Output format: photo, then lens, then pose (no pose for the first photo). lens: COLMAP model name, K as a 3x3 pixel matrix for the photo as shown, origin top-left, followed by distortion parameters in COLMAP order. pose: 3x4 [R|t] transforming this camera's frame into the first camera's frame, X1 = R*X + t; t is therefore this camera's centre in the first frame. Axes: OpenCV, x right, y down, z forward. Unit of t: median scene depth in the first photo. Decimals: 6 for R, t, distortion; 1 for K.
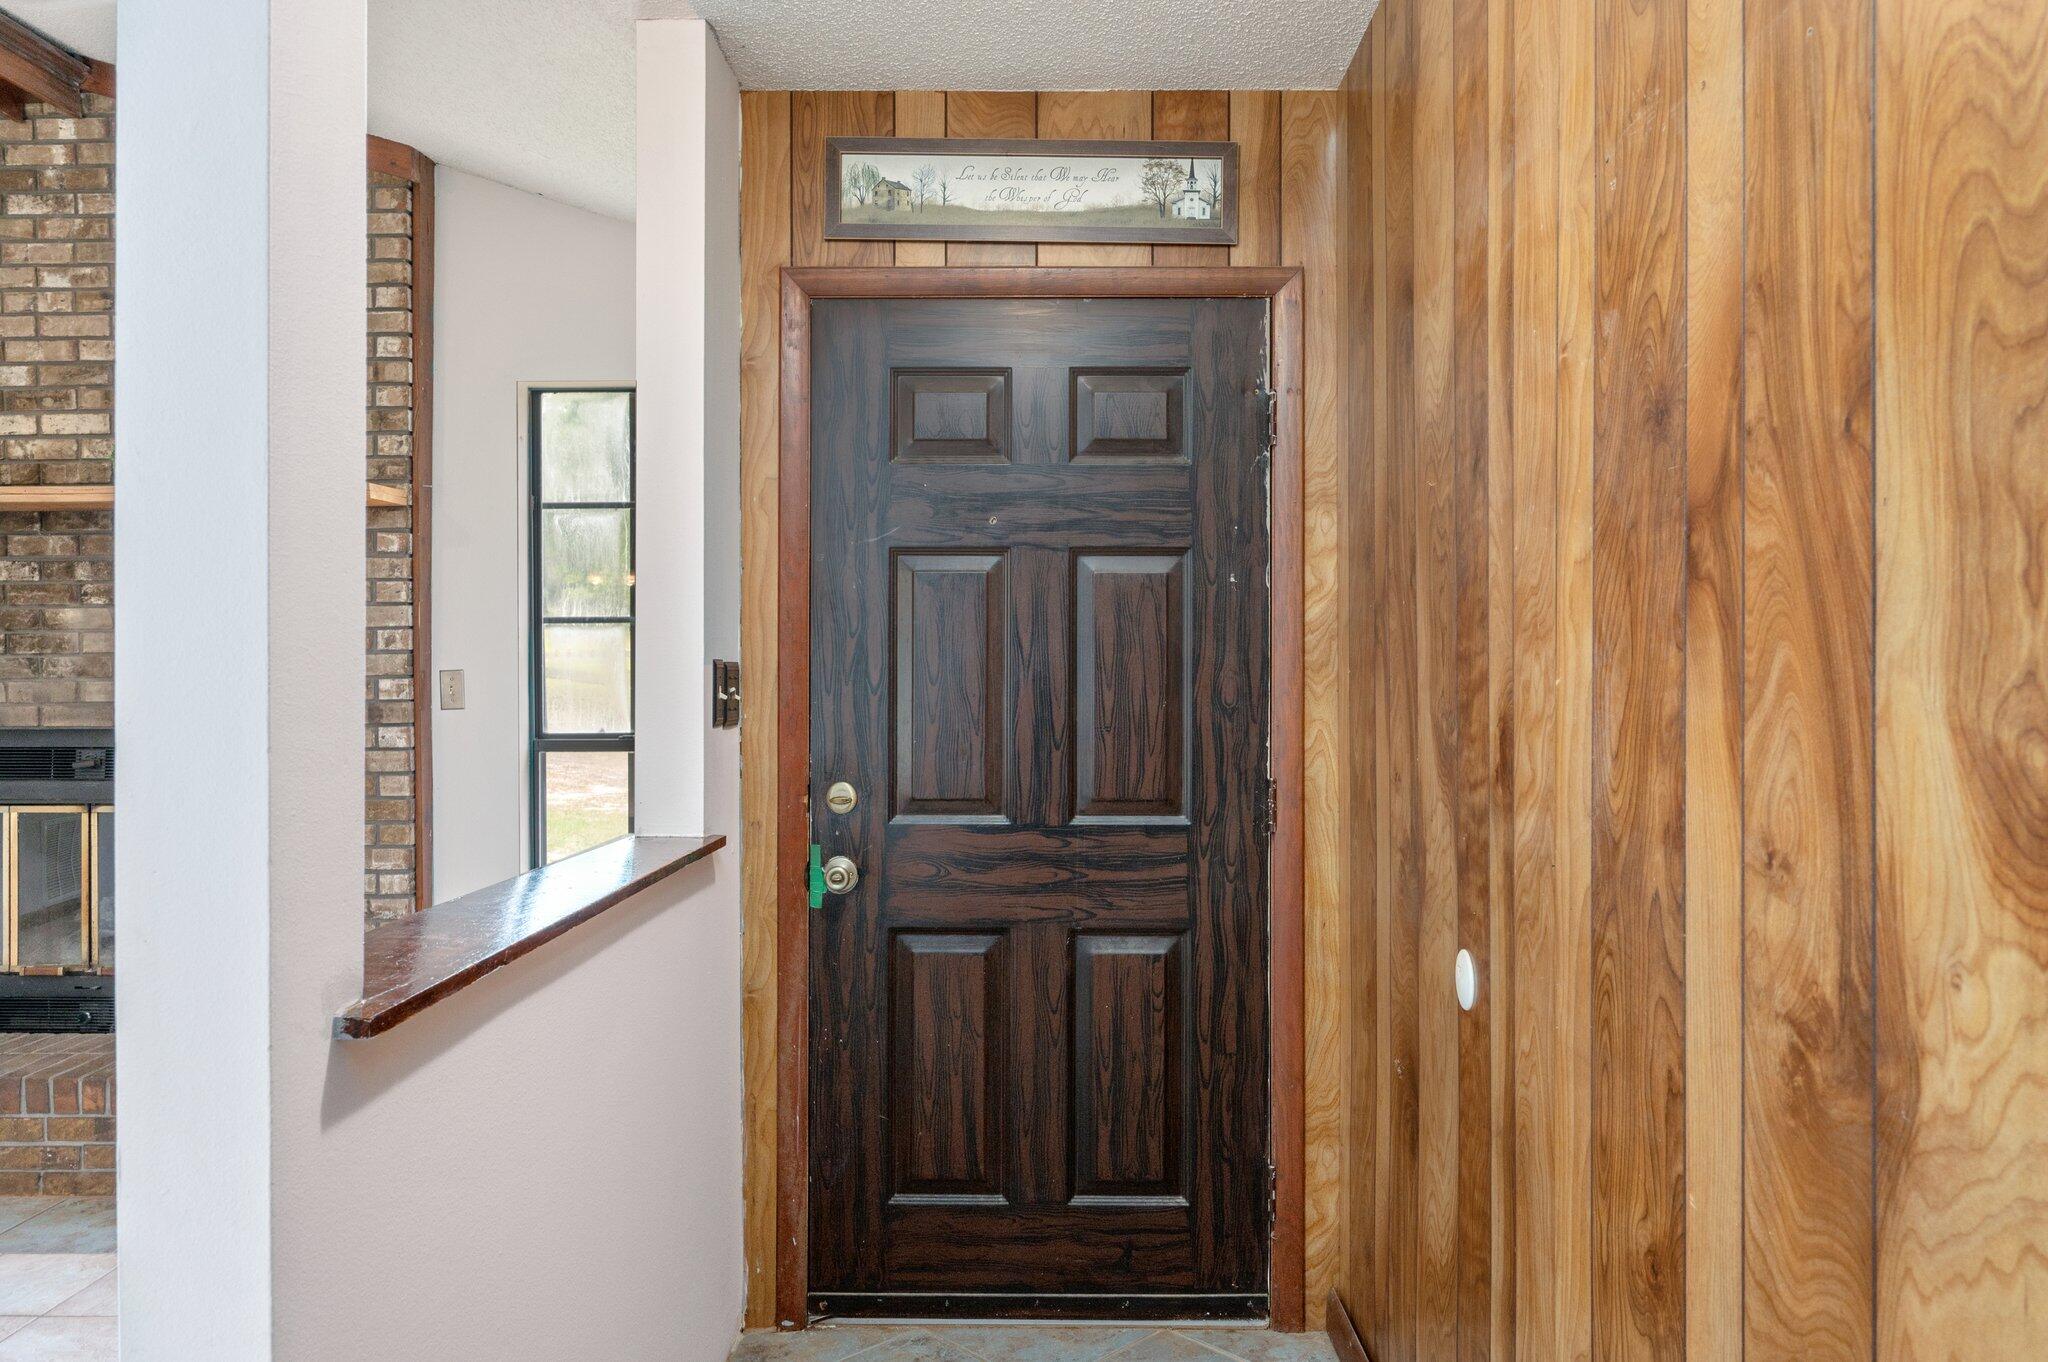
lens RADIAL K [[1378.9, 0, 1027.2], [0, 1378.9, 680.7], [0, 0, 1]] dist [-0.001505, -0.000245]
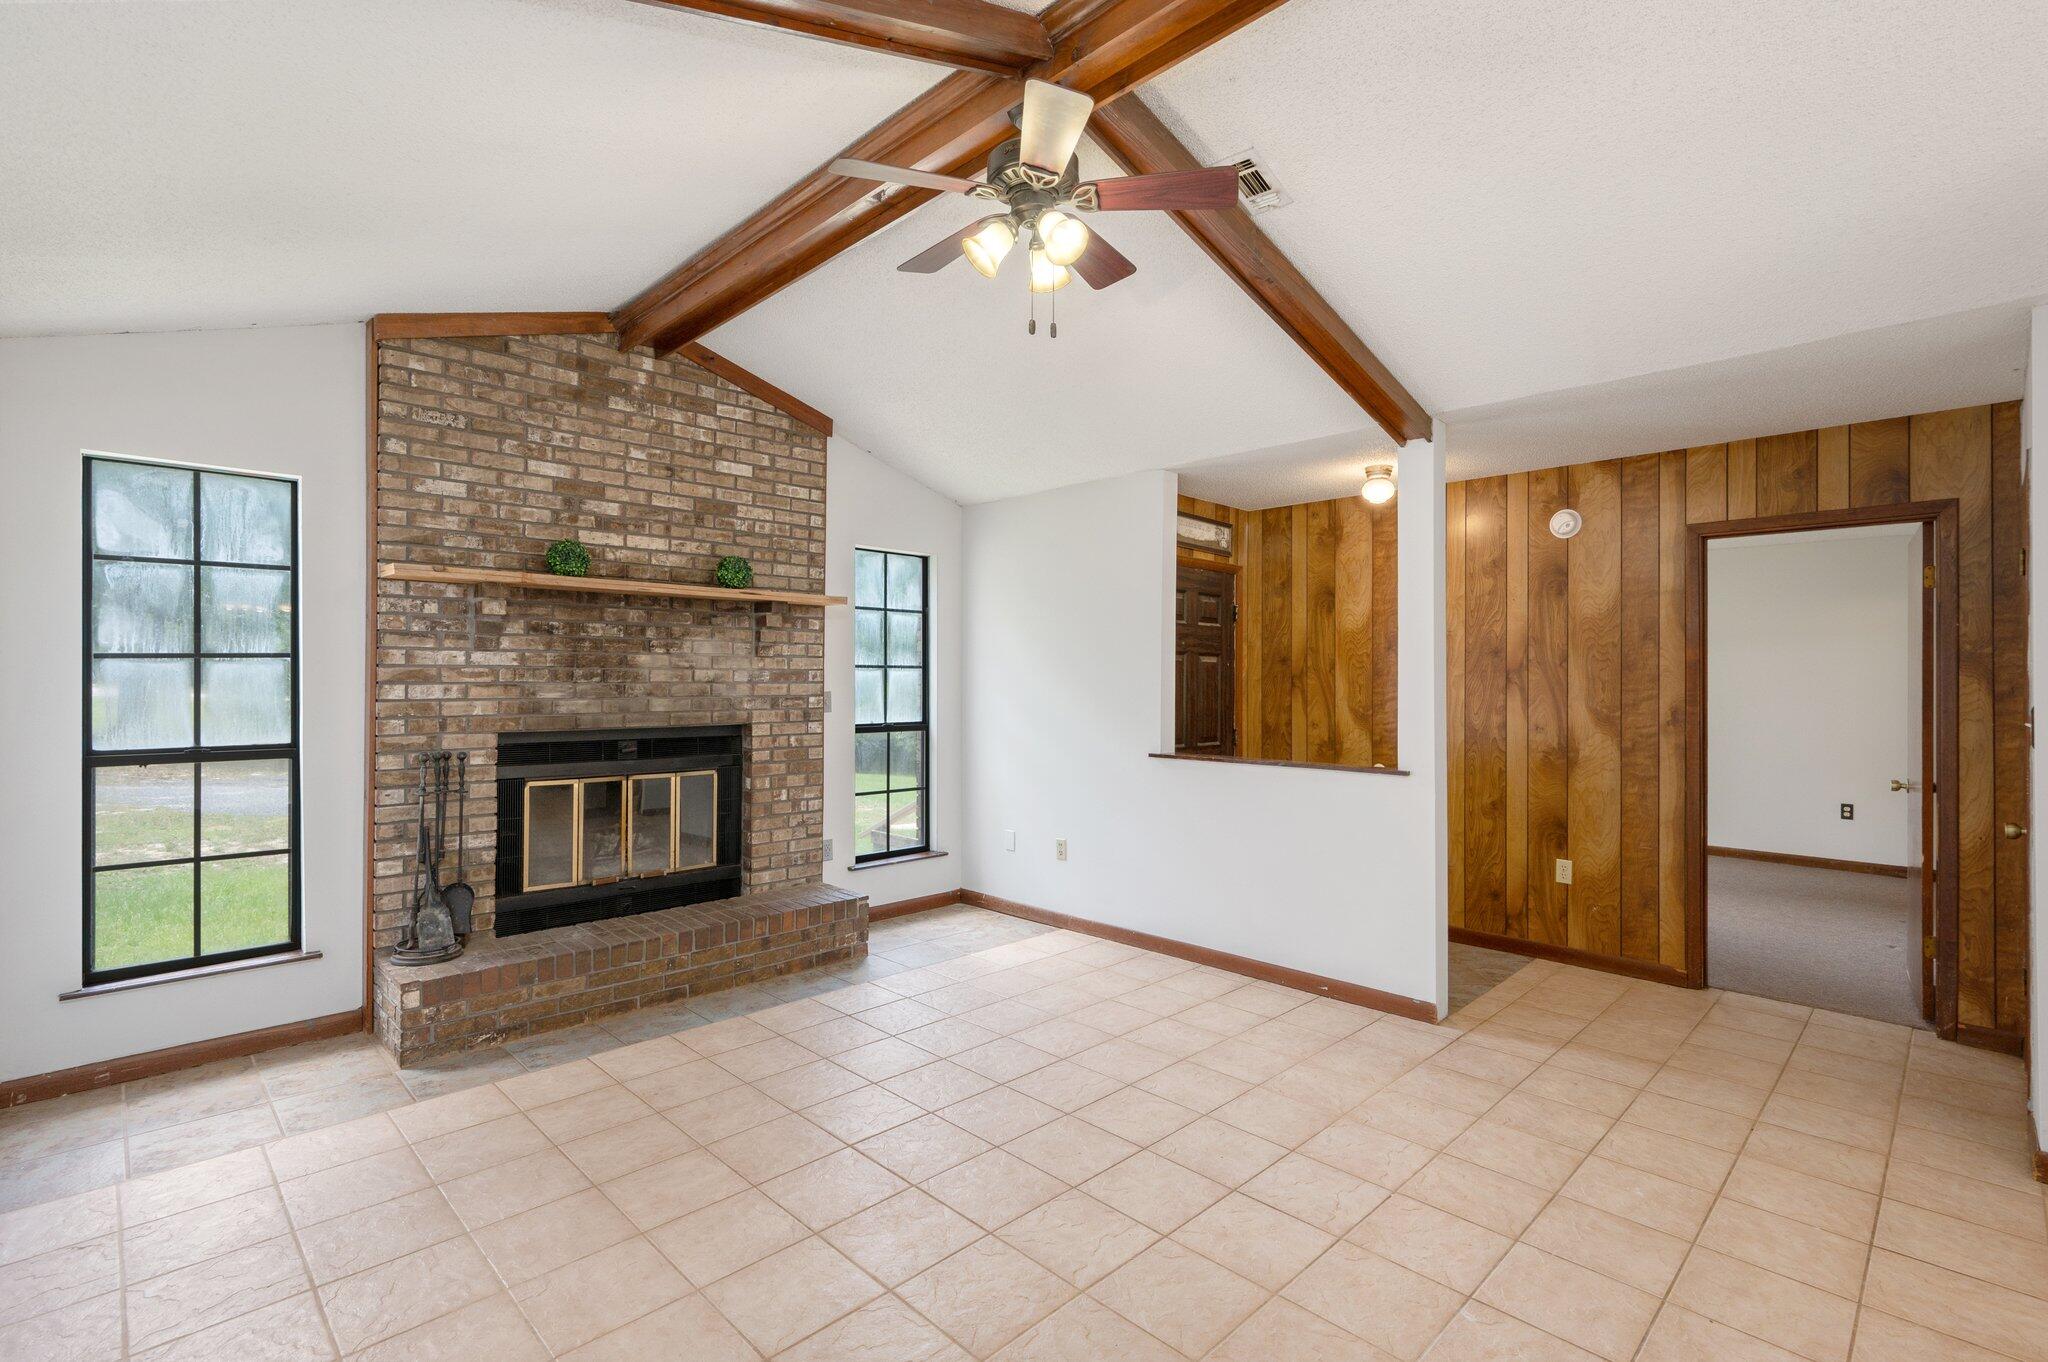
lens RADIAL K [[923.7, 0, 1020.9], [0, 923.7, 688.6], [0, 0, 1]] dist [0.001869, 0.000055]
pose [[0.709599, 0.001157, 0.704605, -1.155088], [-0.002600, 0.999996, 0.000976, -0.014360], [-0.704601, -0.002524, 0.709600, -0.099407]]
